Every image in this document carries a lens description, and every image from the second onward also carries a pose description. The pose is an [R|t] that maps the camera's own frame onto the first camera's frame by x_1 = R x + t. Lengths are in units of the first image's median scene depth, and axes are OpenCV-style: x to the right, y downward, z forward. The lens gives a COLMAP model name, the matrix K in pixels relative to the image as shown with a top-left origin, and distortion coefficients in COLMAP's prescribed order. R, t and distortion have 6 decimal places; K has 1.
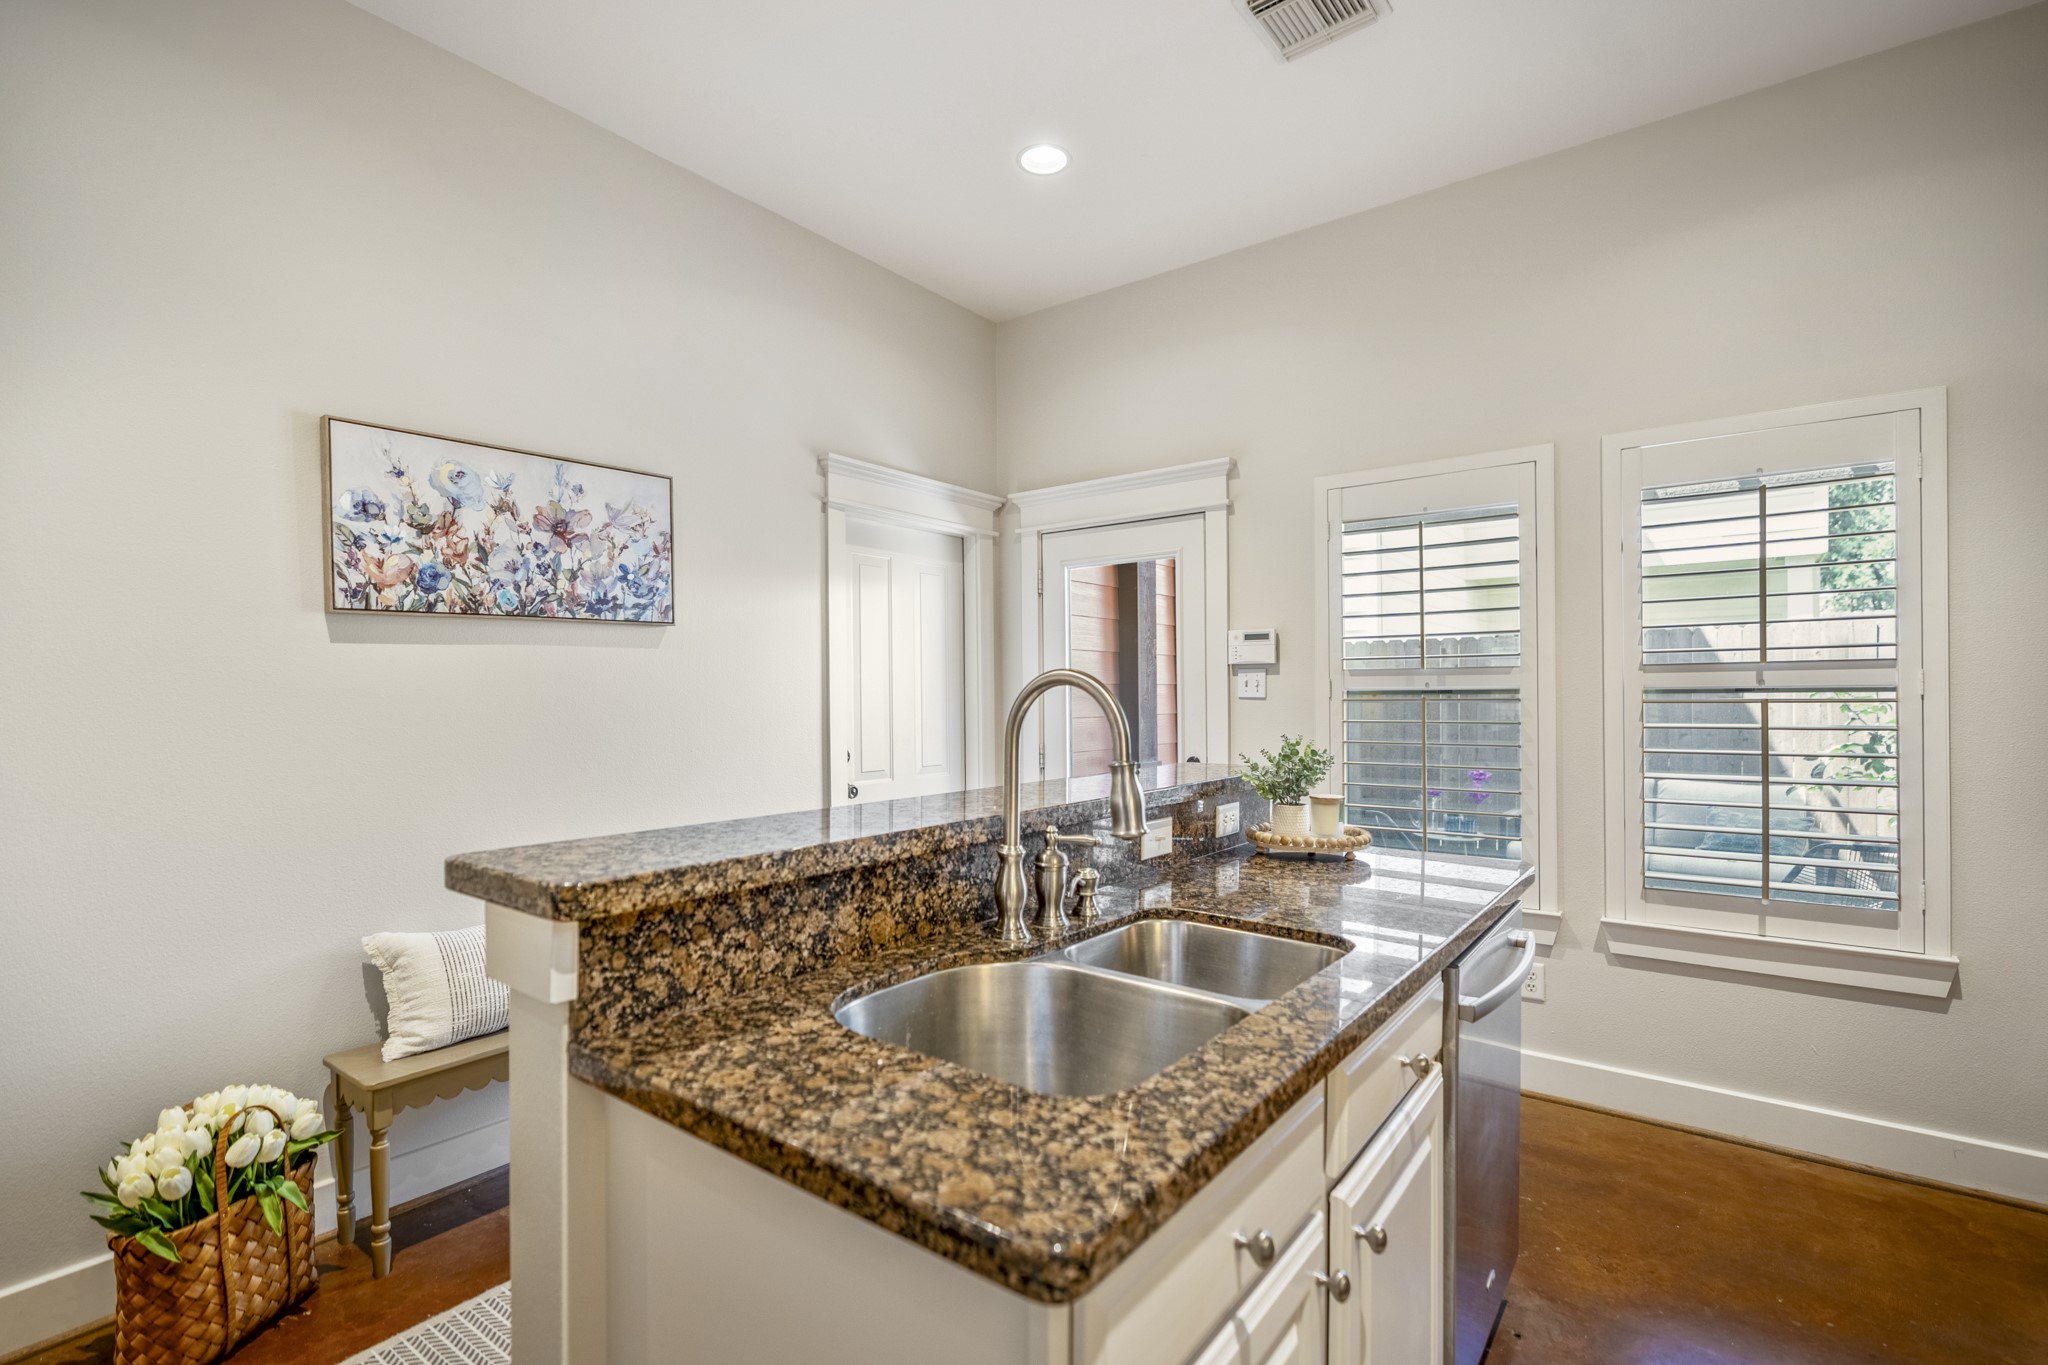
lens RADIAL K [[955.9, 0, 1016.7], [0, 955.9, 691.5], [0, 0, 1]] dist [-0.006383, 0.001552]
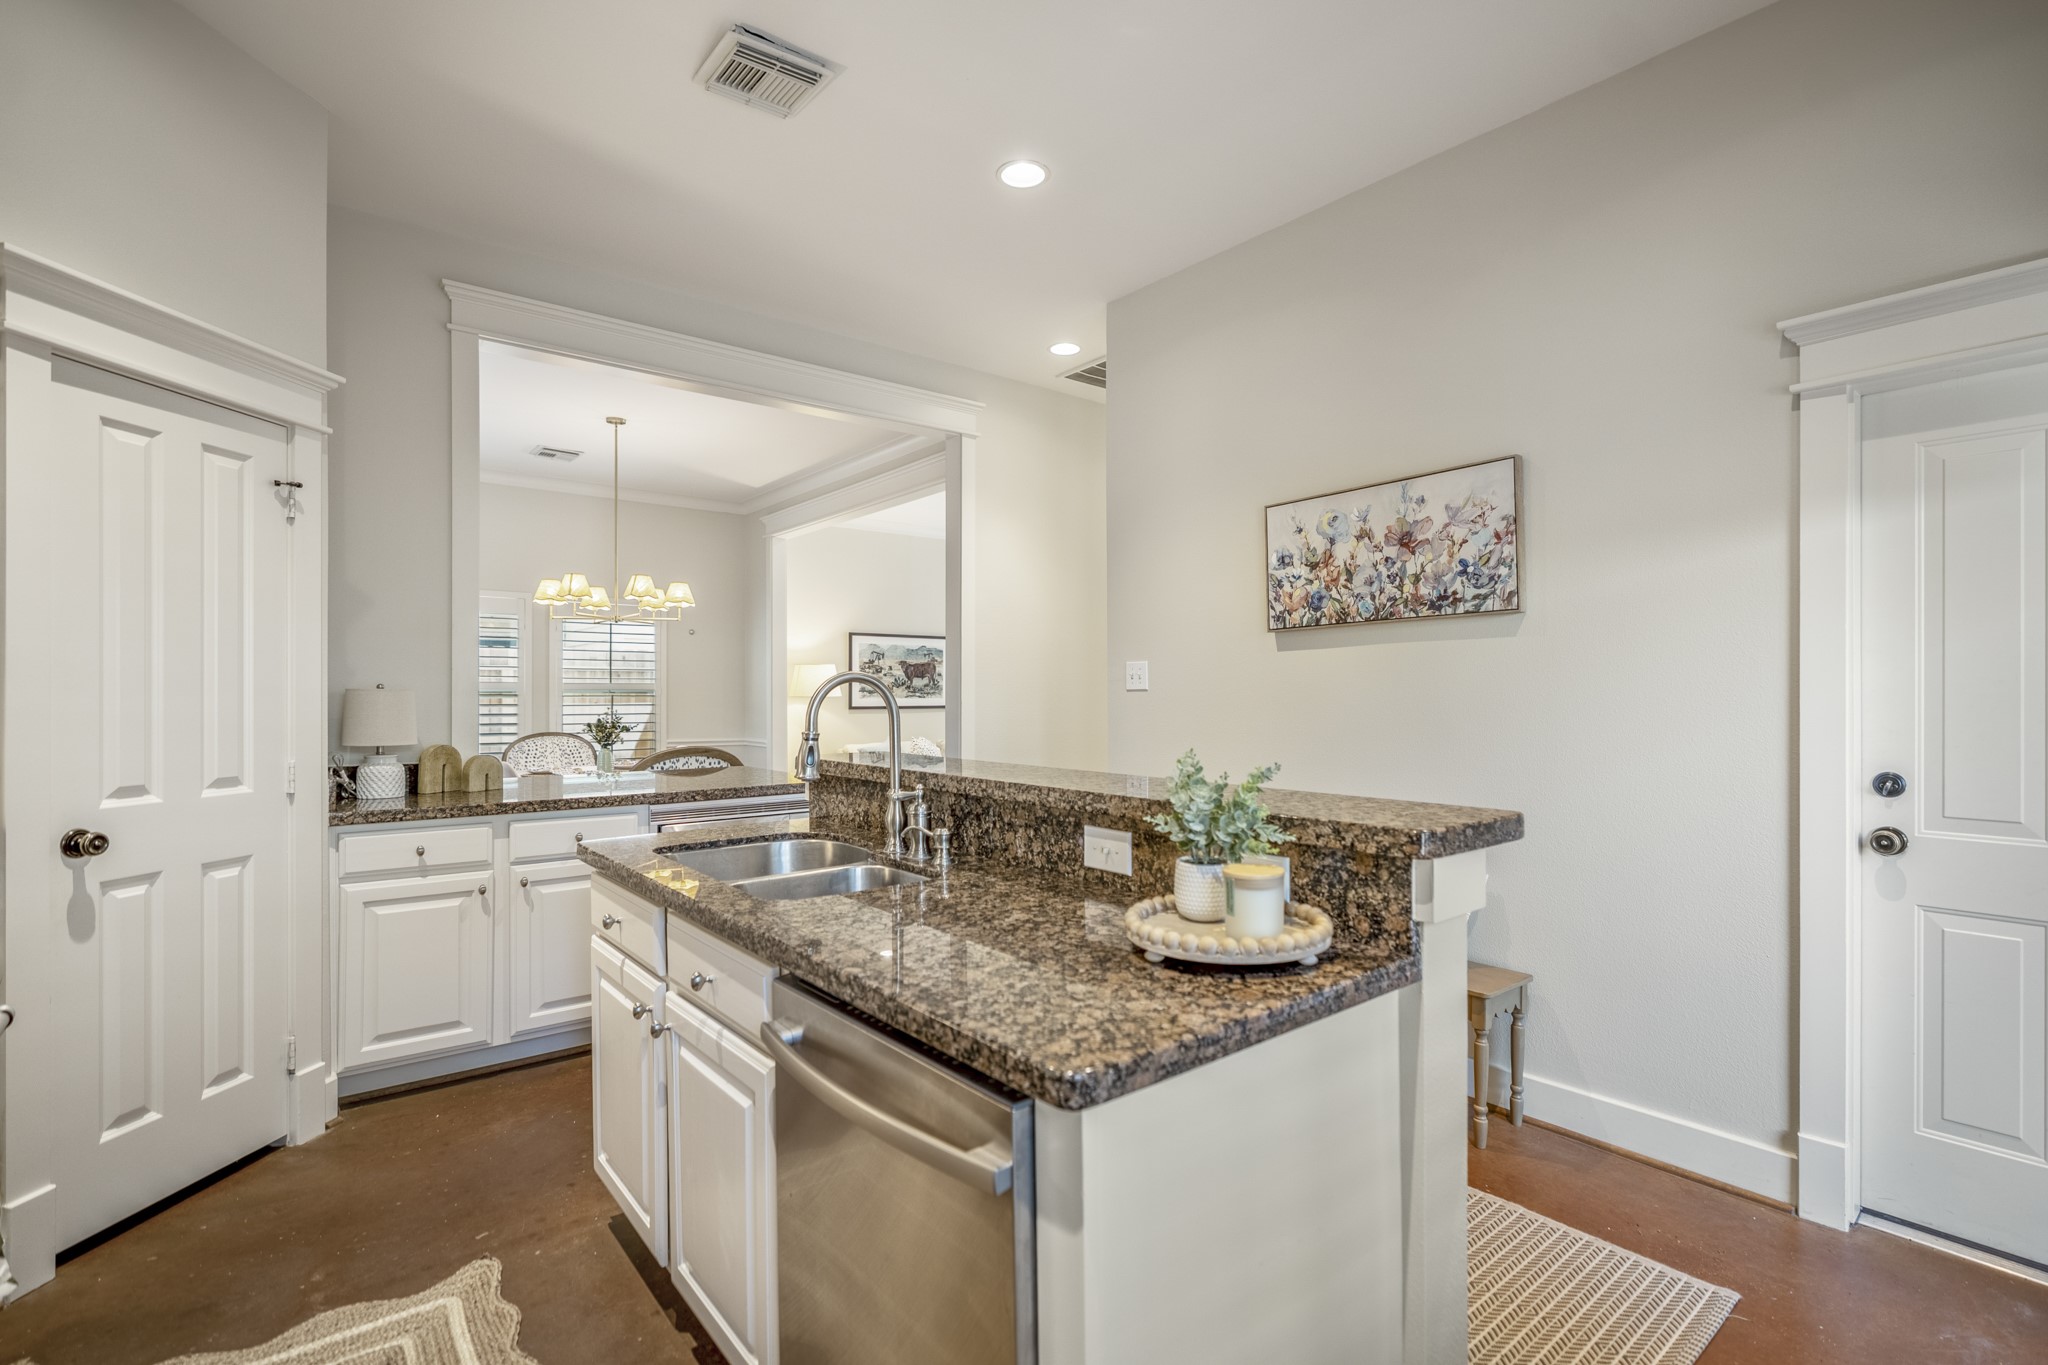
lens RADIAL K [[955.9, 0, 1030.7], [0, 955.9, 692.1], [0, 0, 1]] dist [-0.006383, 0.001552]
pose [[-0.236404, 0.007771, -0.971624, 0.781748], [0.006440, 0.999959, 0.006430, 0.001656], [0.971634, -0.004737, -0.236444, 0.877605]]
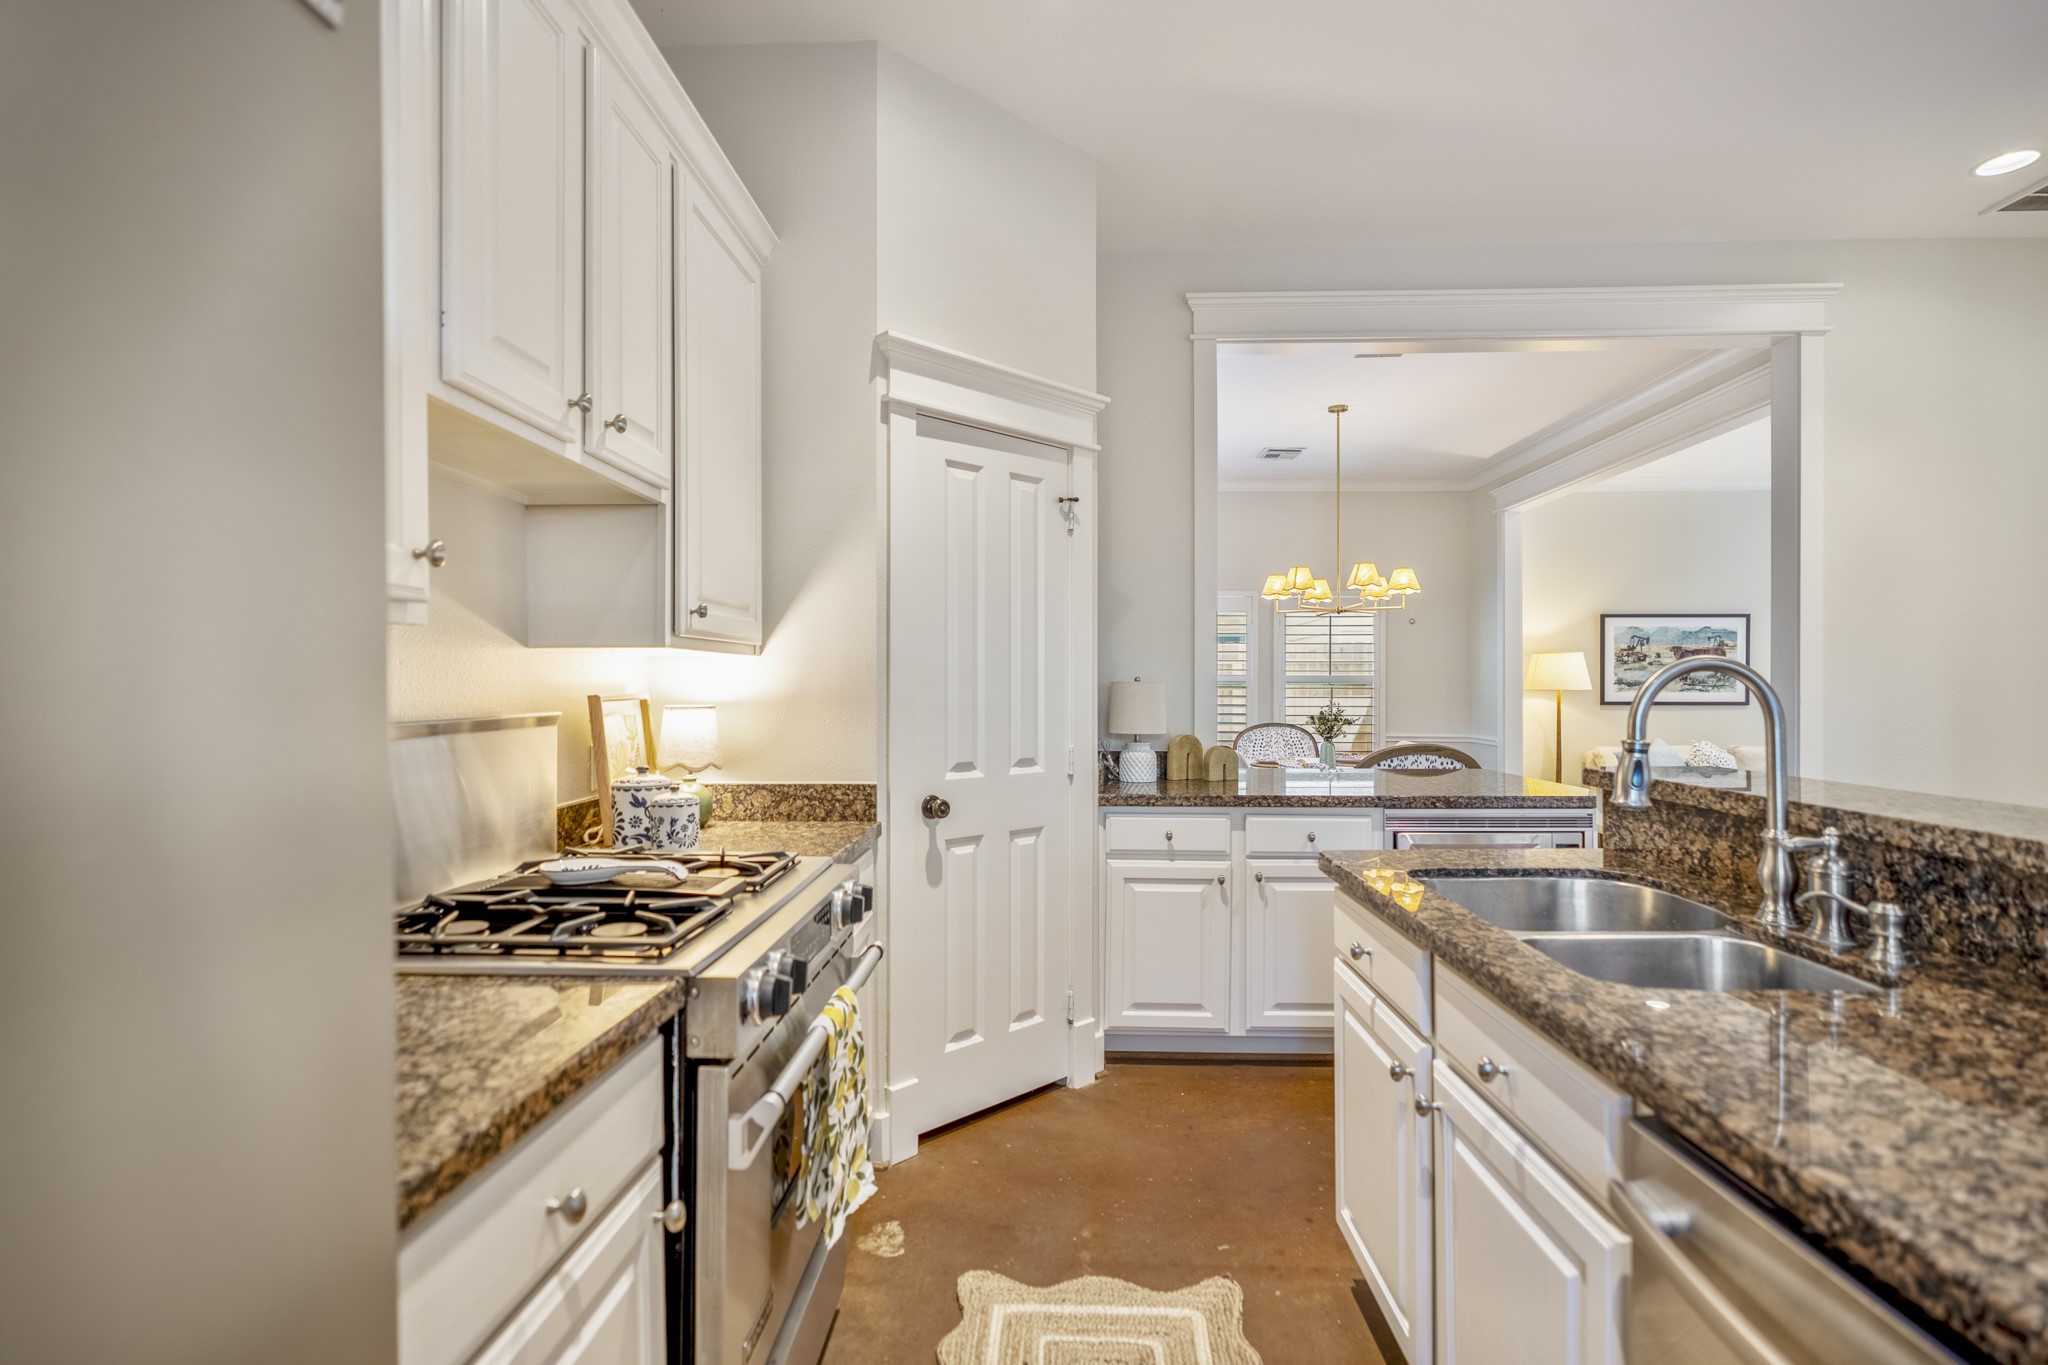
lens RADIAL K [[955.9, 0, 1012.6], [0, 955.9, 683.6], [0, 0, 1]] dist [-0.006383, 0.001552]
pose [[-0.823698, 0.006936, -0.566987, 0.685659], [0.008470, 0.999964, -0.000073, 0.001300], [0.566966, -0.004862, -0.823727, 0.772570]]
